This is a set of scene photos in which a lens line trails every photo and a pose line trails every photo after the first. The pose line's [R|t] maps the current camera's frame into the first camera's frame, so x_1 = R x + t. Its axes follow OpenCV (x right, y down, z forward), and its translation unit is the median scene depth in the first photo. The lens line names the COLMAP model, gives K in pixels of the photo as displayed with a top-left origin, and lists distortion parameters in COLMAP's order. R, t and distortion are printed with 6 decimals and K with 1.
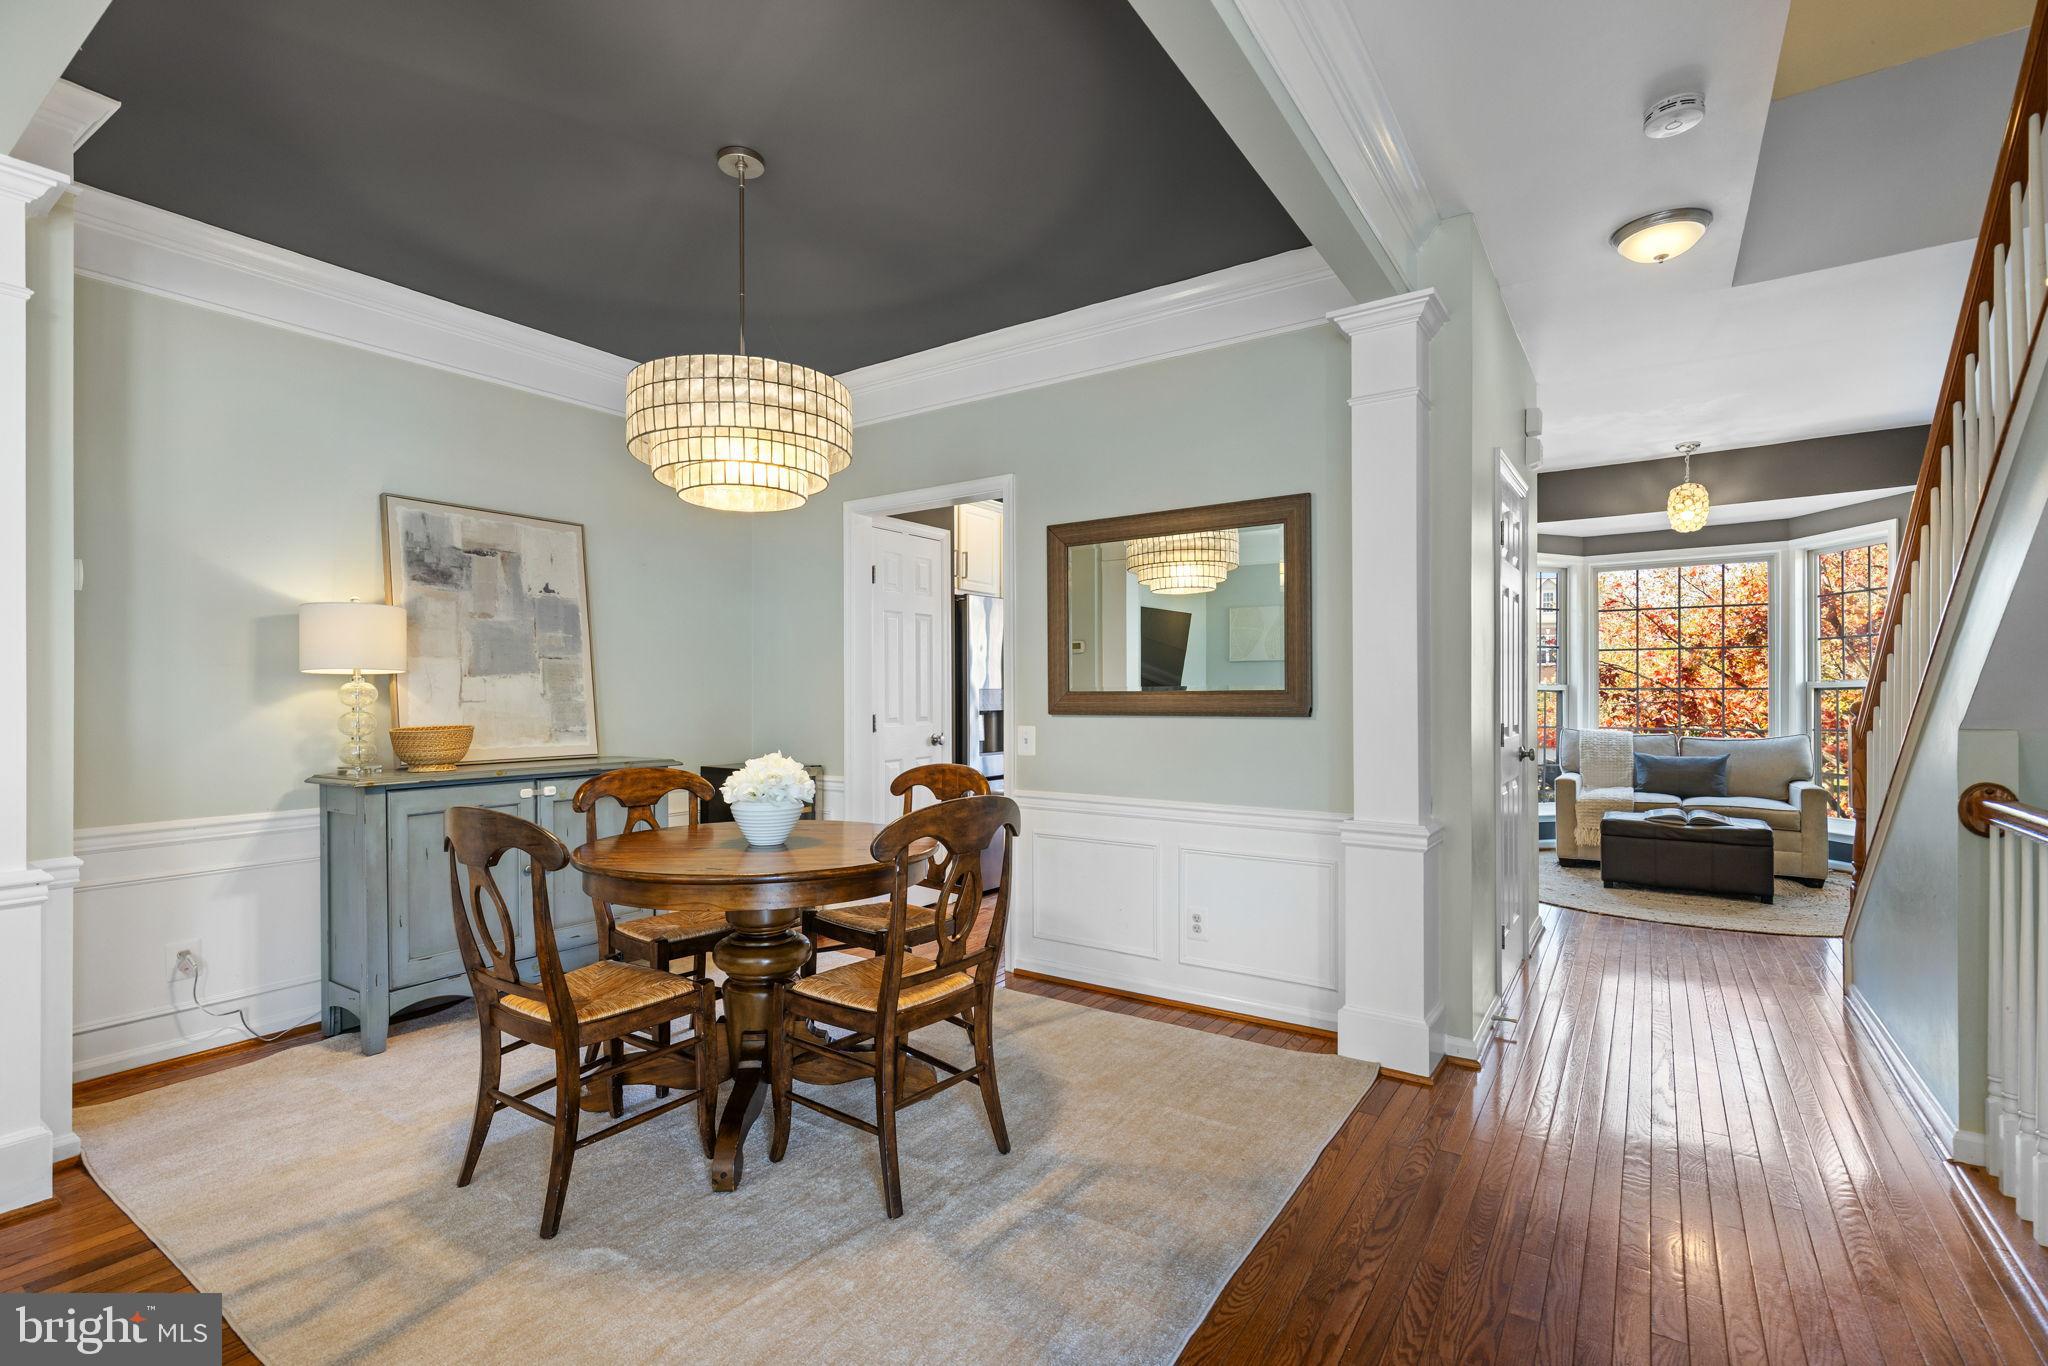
lens RADIAL K [[931.9, 0, 1025.1], [0, 931.9, 705.5], [0, 0, 1]] dist [0.006312, 0.000388]
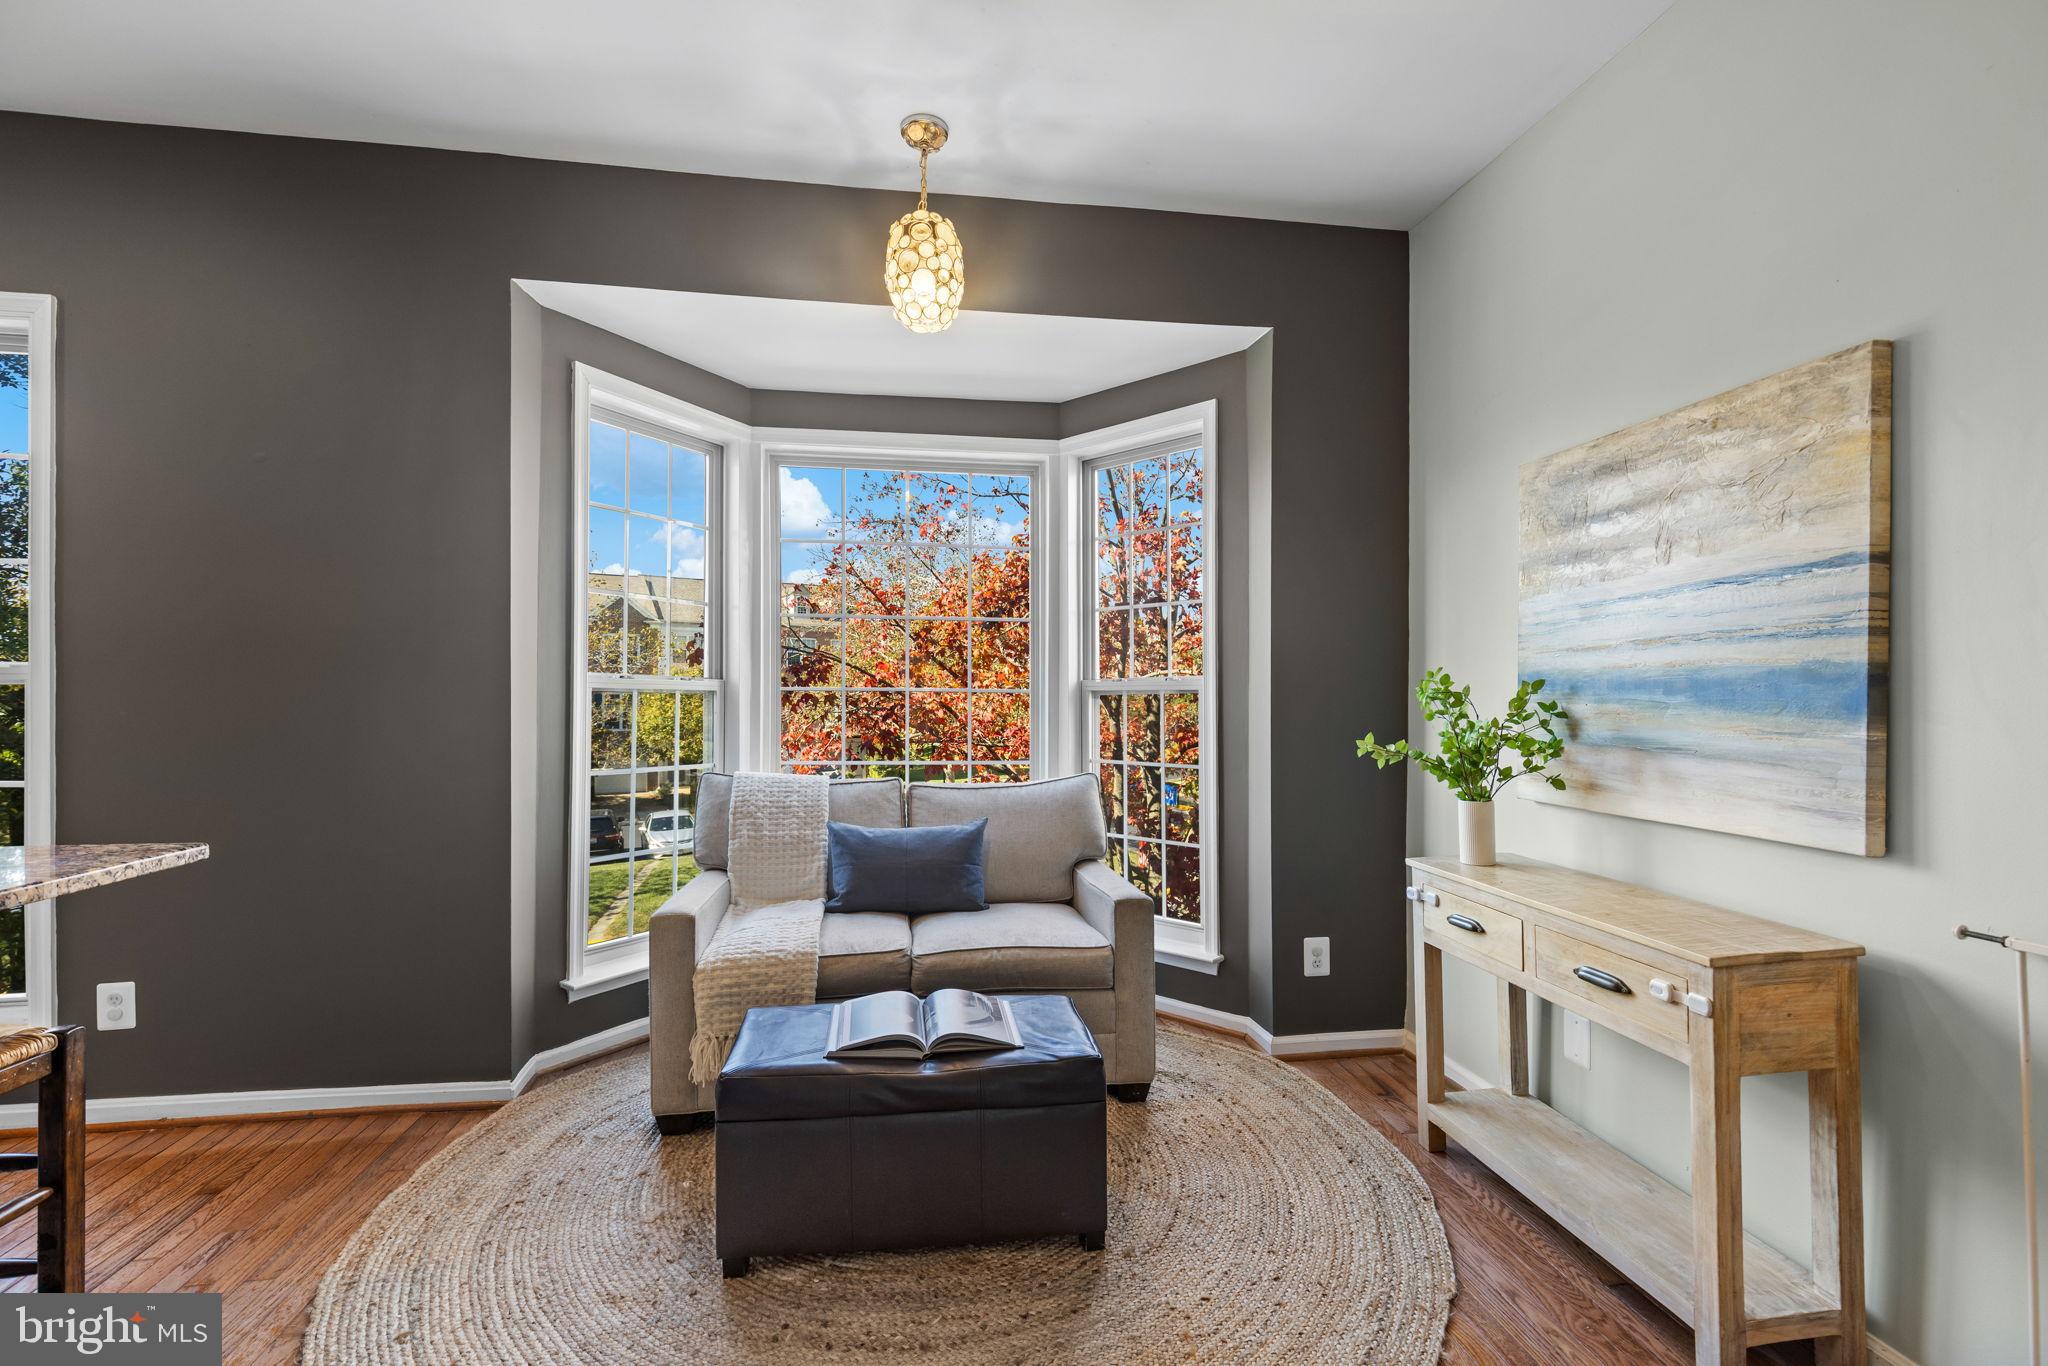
lens RADIAL K [[931.9, 0, 1025.1], [0, 931.9, 705.5], [0, 0, 1]] dist [0.006312, 0.000388]
pose [[0.738941, 0.001276, 0.673769, 0.422786], [-0.001347, 0.999999, -0.000417, -0.010035], [-0.673769, -0.000599, 0.738942, 0.606634]]
